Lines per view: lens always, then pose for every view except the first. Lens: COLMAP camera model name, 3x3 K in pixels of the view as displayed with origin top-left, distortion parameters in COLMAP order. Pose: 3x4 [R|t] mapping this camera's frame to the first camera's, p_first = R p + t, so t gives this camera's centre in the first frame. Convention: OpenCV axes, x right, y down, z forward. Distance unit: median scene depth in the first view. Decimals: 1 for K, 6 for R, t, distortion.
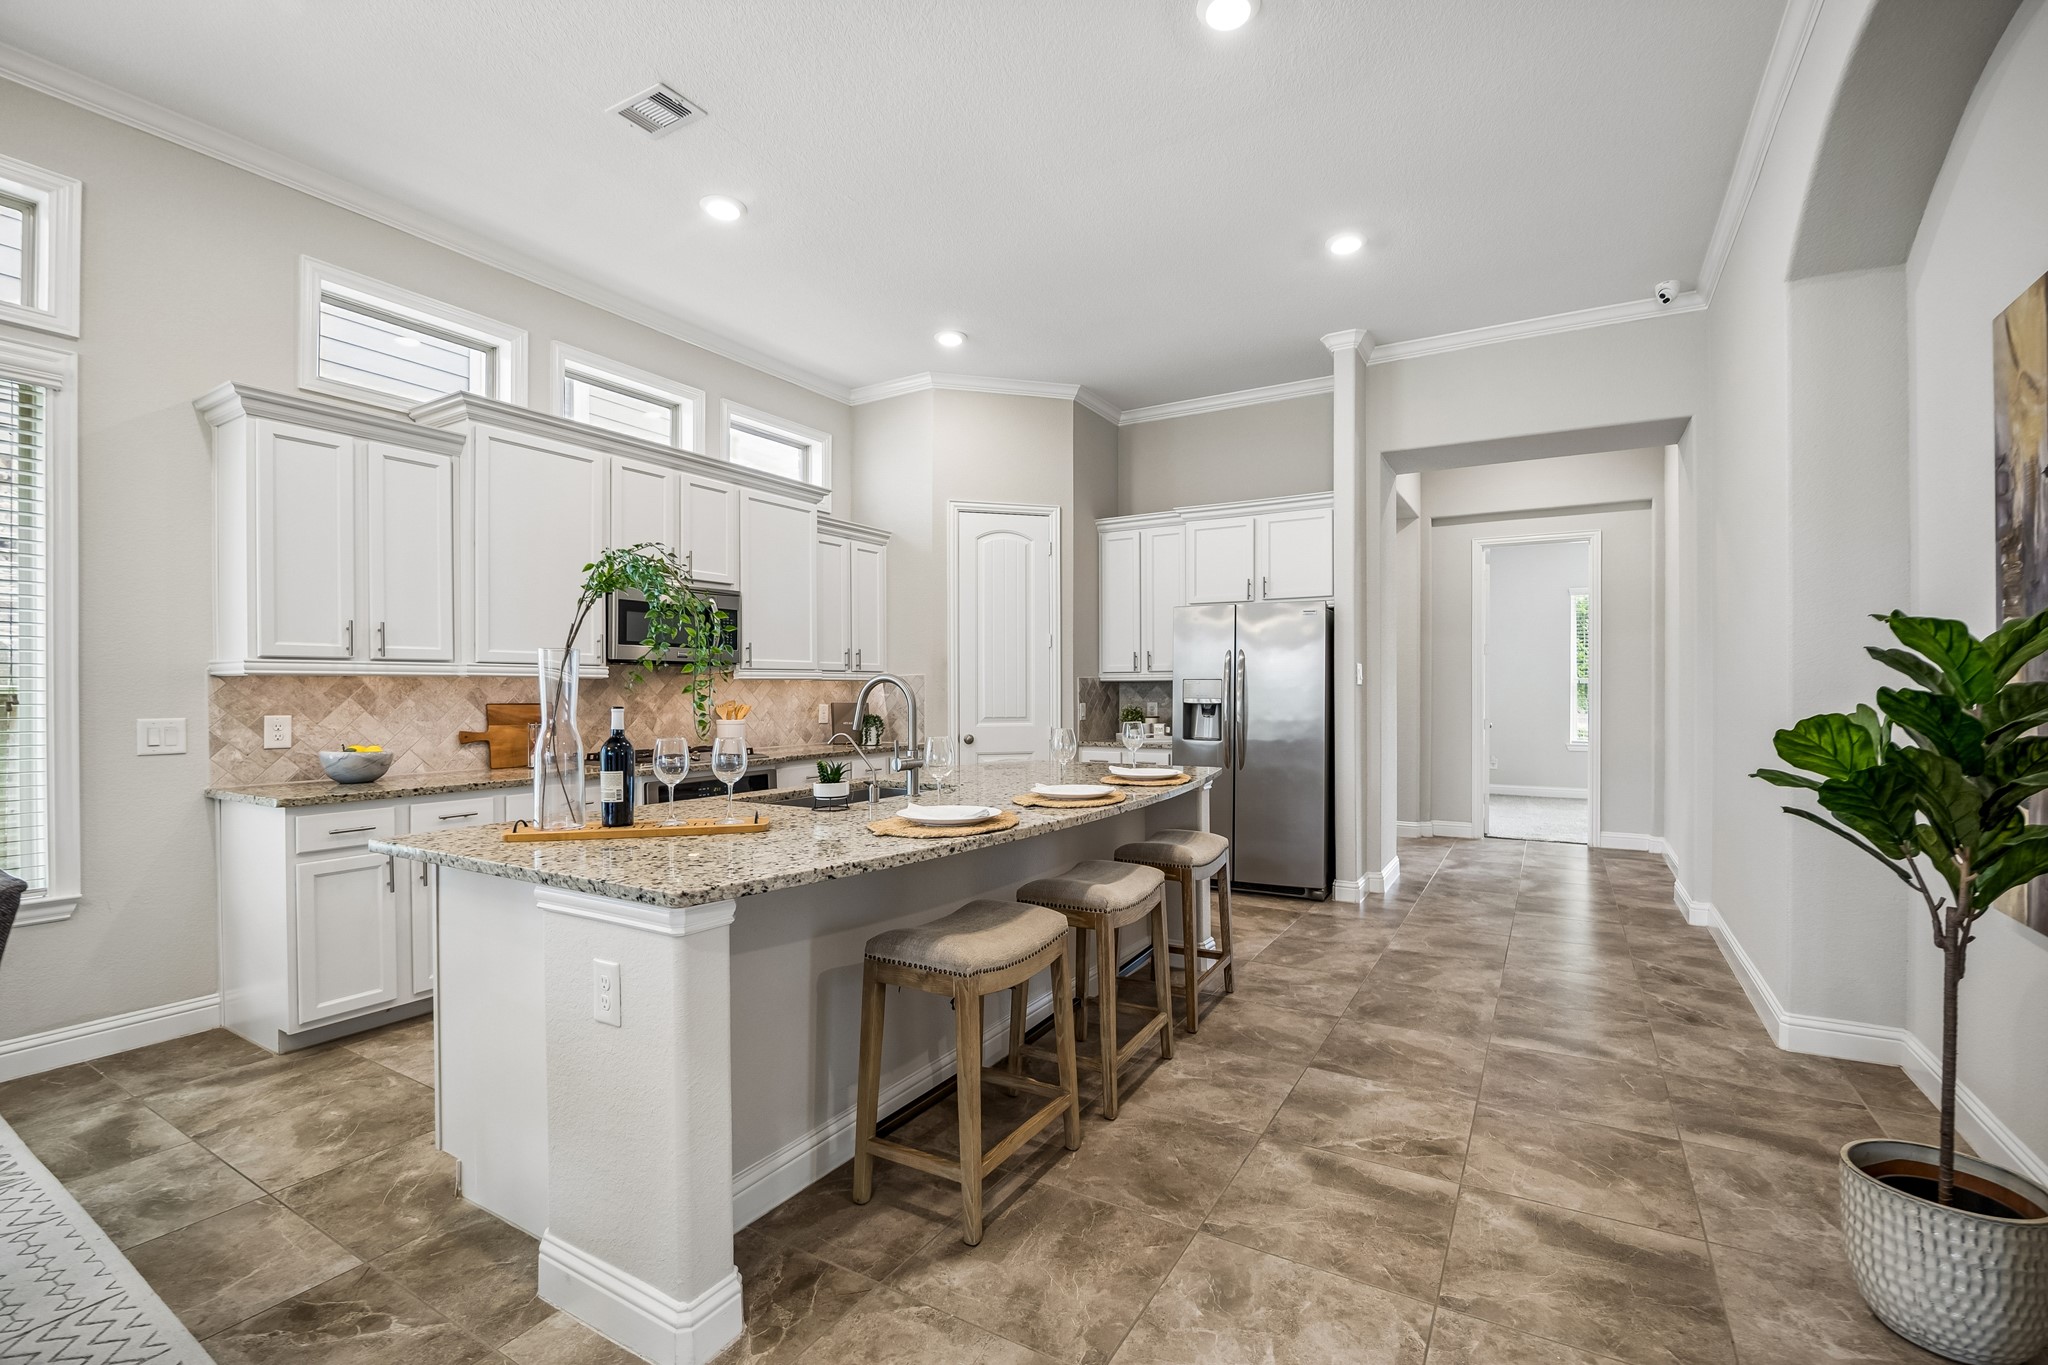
lens RADIAL K [[873.4, 0, 1024.0], [0, 873.4, 682.5], [0, 0, 1]] dist [-0.015089, 0.000729]
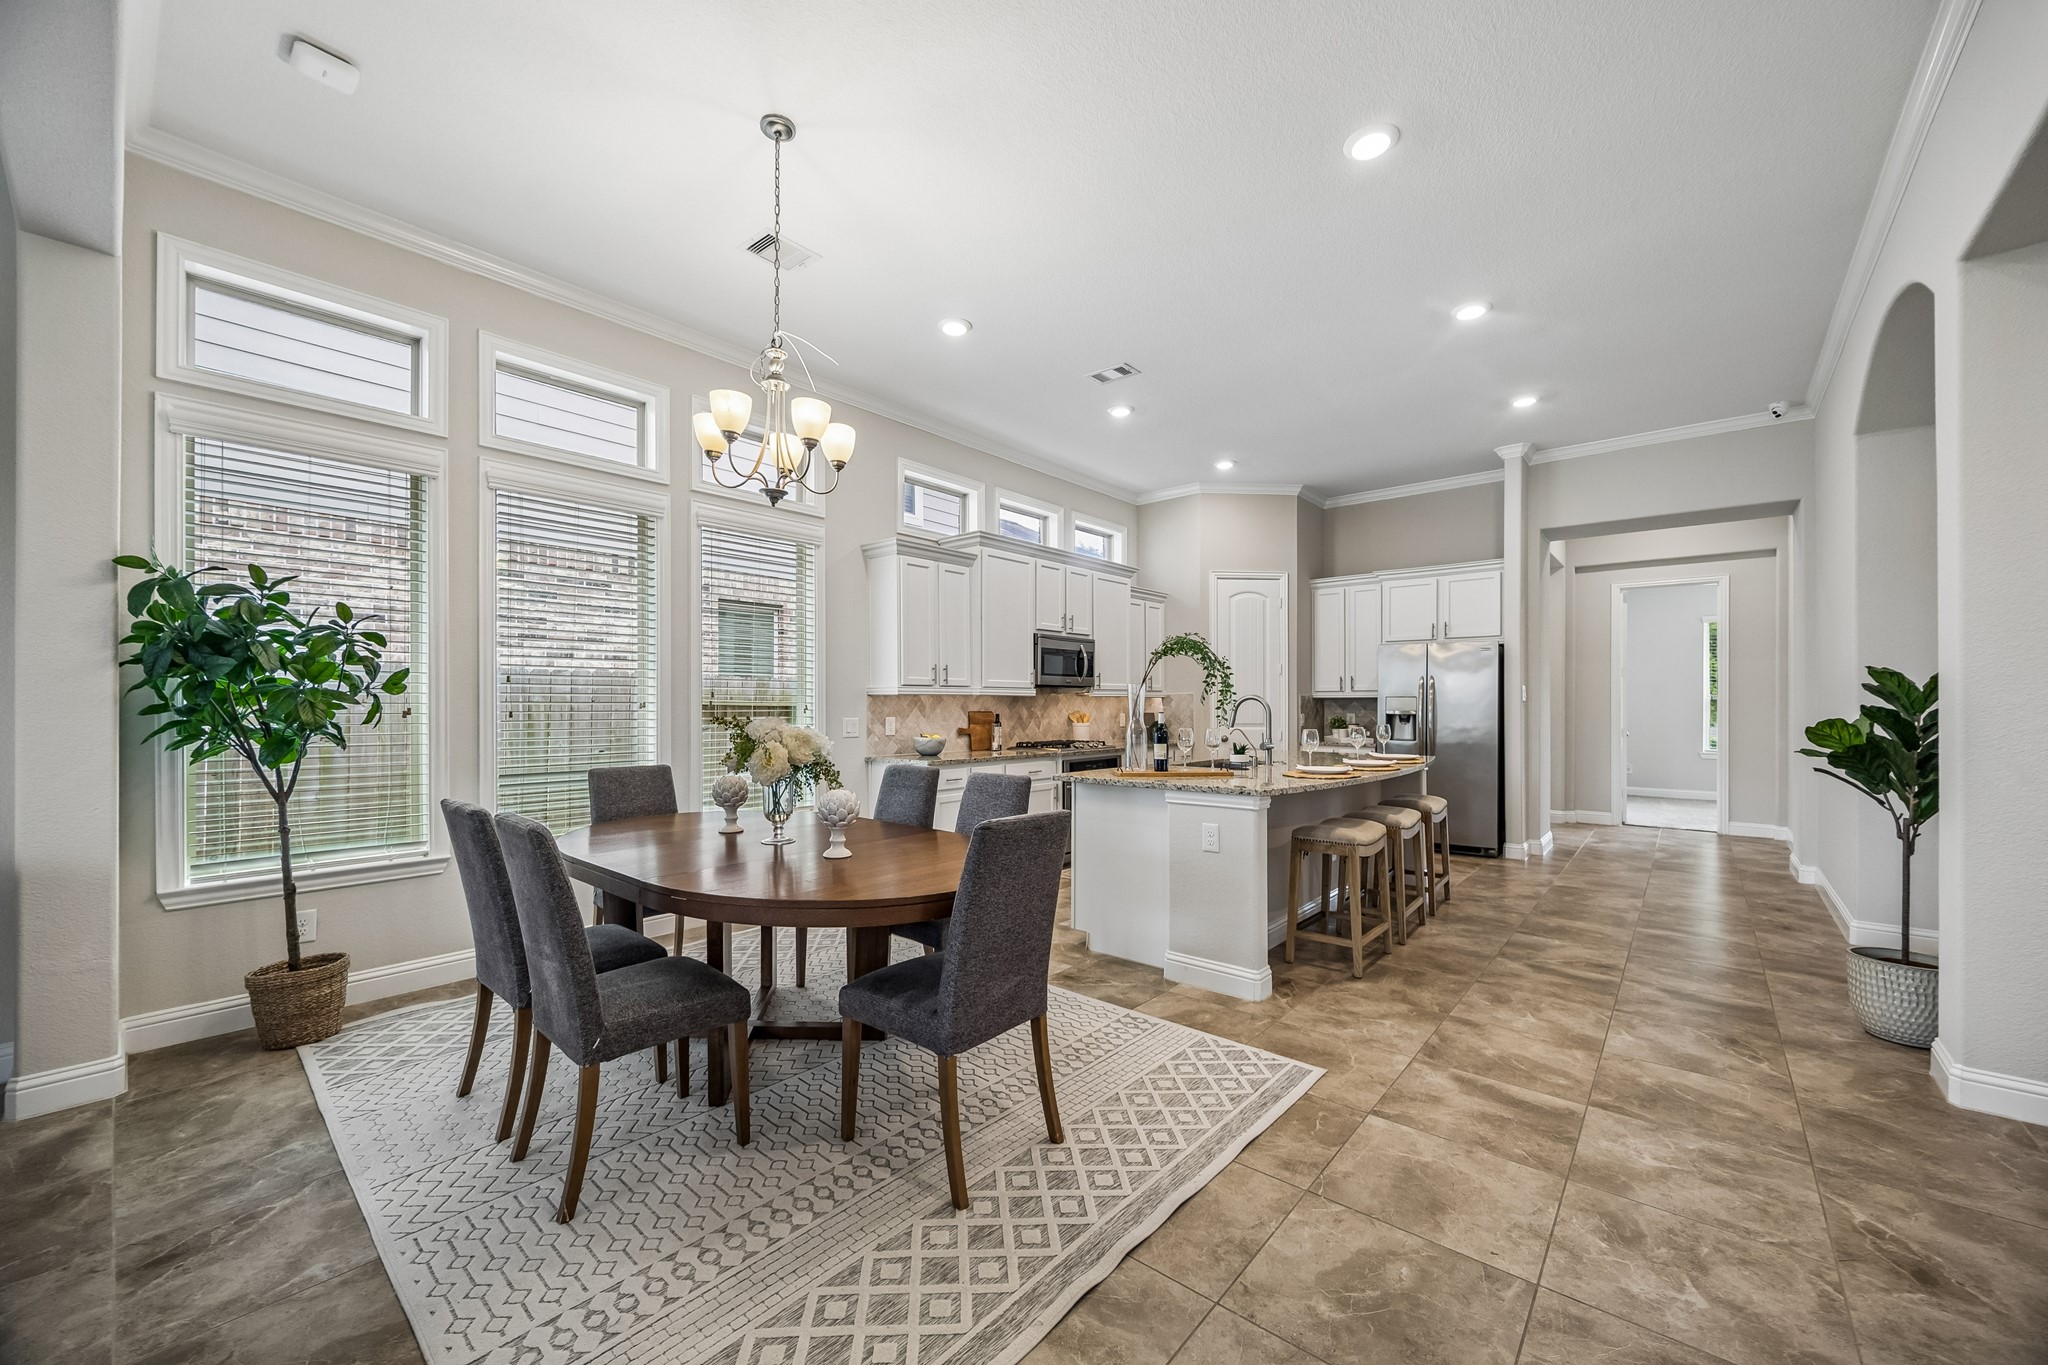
lens RADIAL K [[789.1, 0, 1031.8], [0, 789.1, 693.4], [0, 0, 1]] dist [0.000885, 0.000022]
pose [[0.989054, 0.001481, -0.147550, -0.279761], [-0.002114, 0.999989, -0.004135, -0.004153], [0.147542, 0.004402, 0.989046, -0.483775]]
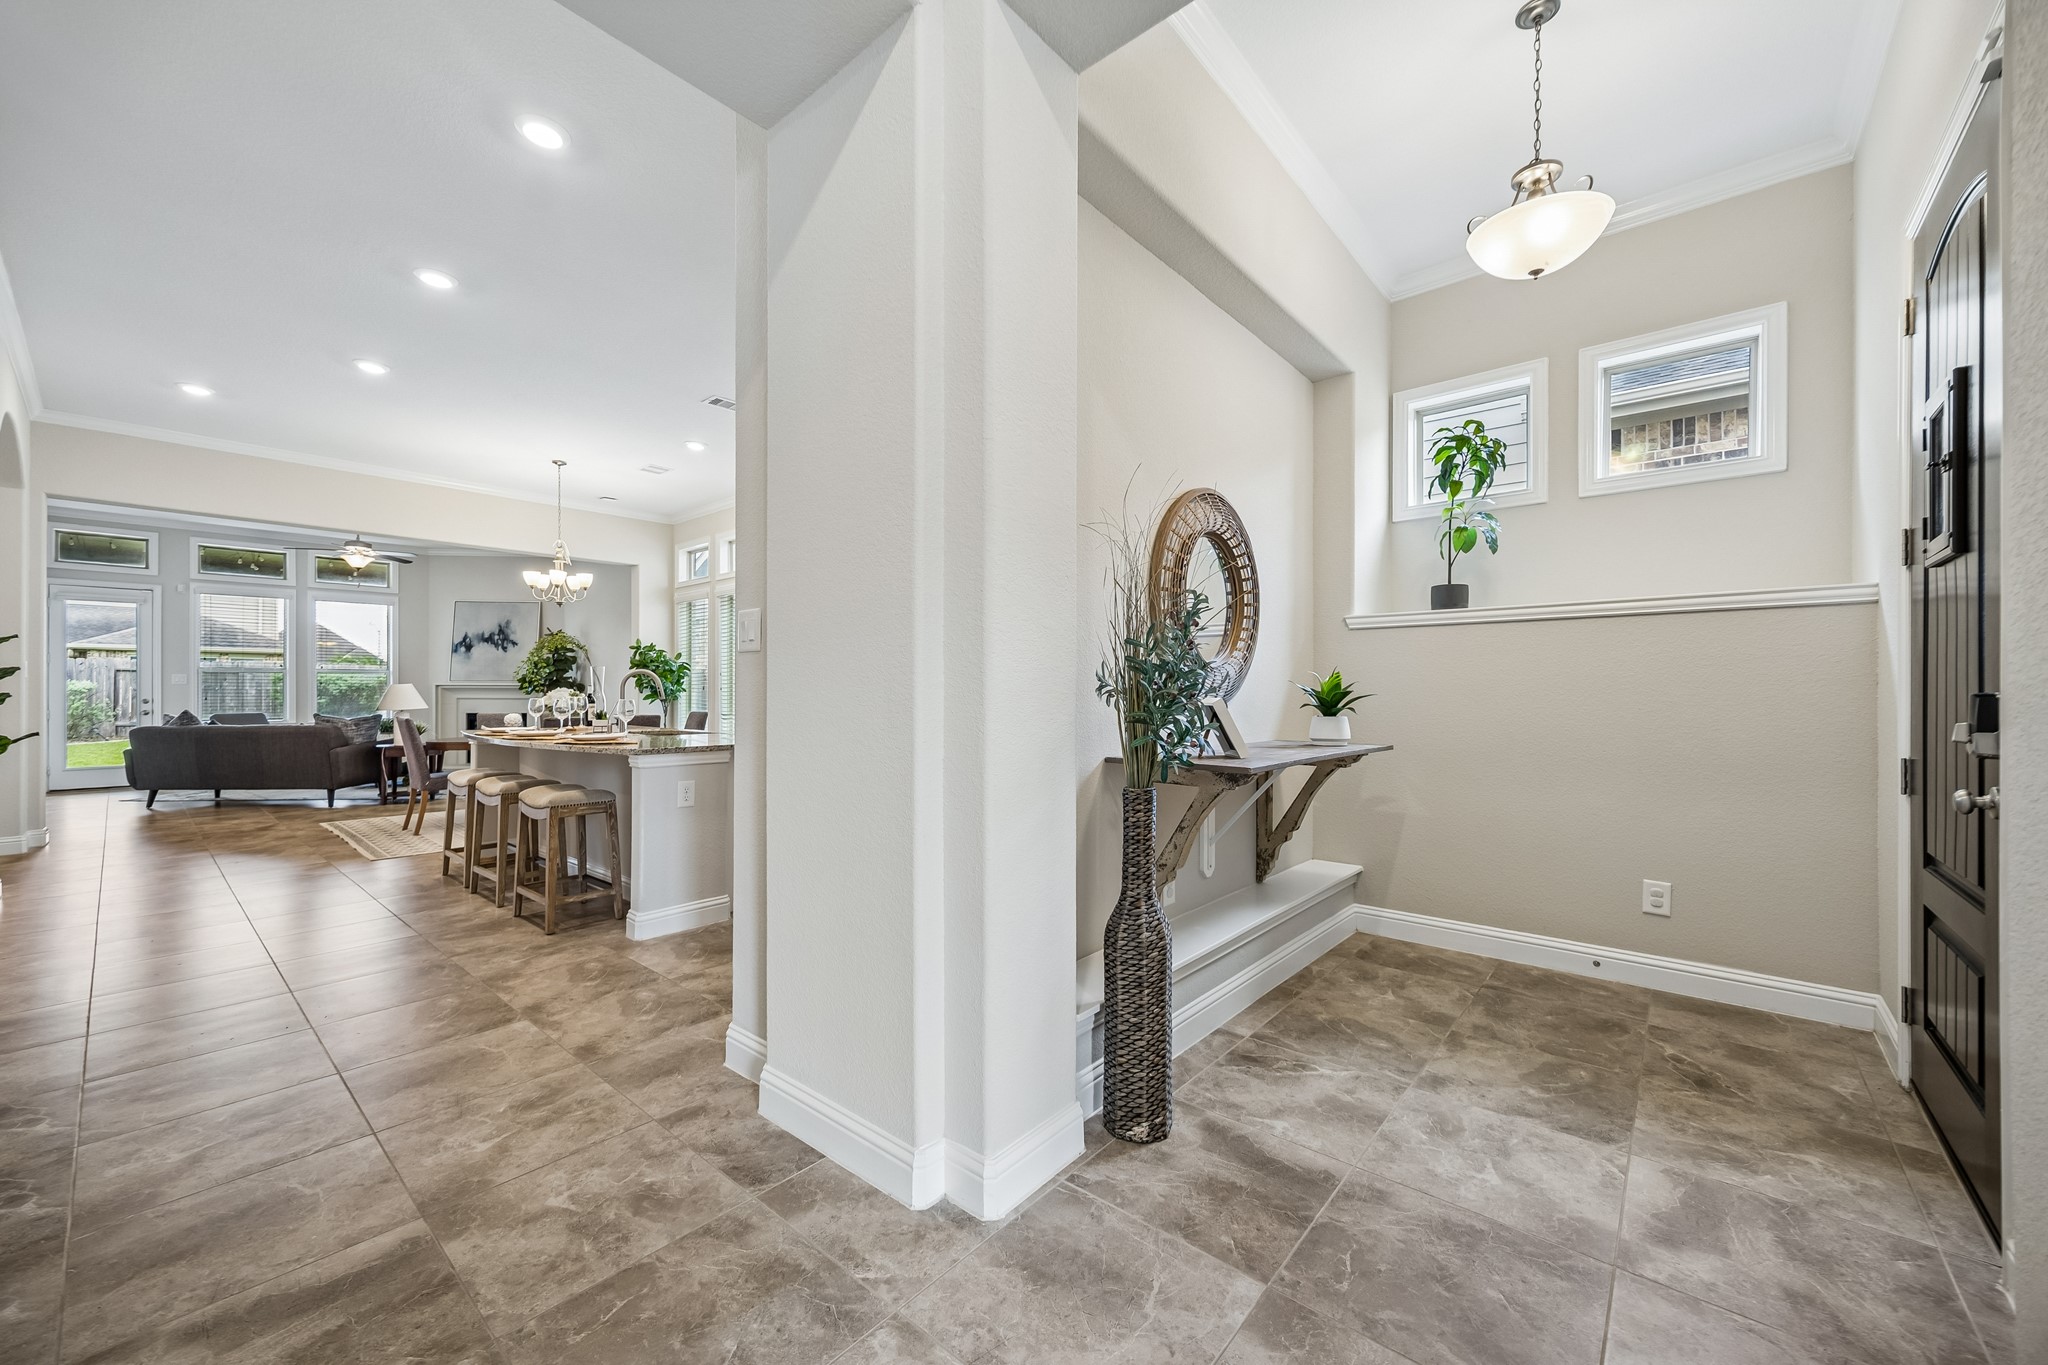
lens RADIAL K [[789.1, 0, 1031.8], [0, 789.1, 693.4], [0, 0, 1]] dist [0.000885, 0.000022]
pose [[-0.163369, 0.001434, -0.986564, 1.039574], [0.009350, 0.999956, -0.000095, 0.037717], [0.986521, -0.009239, -0.163375, 1.588638]]
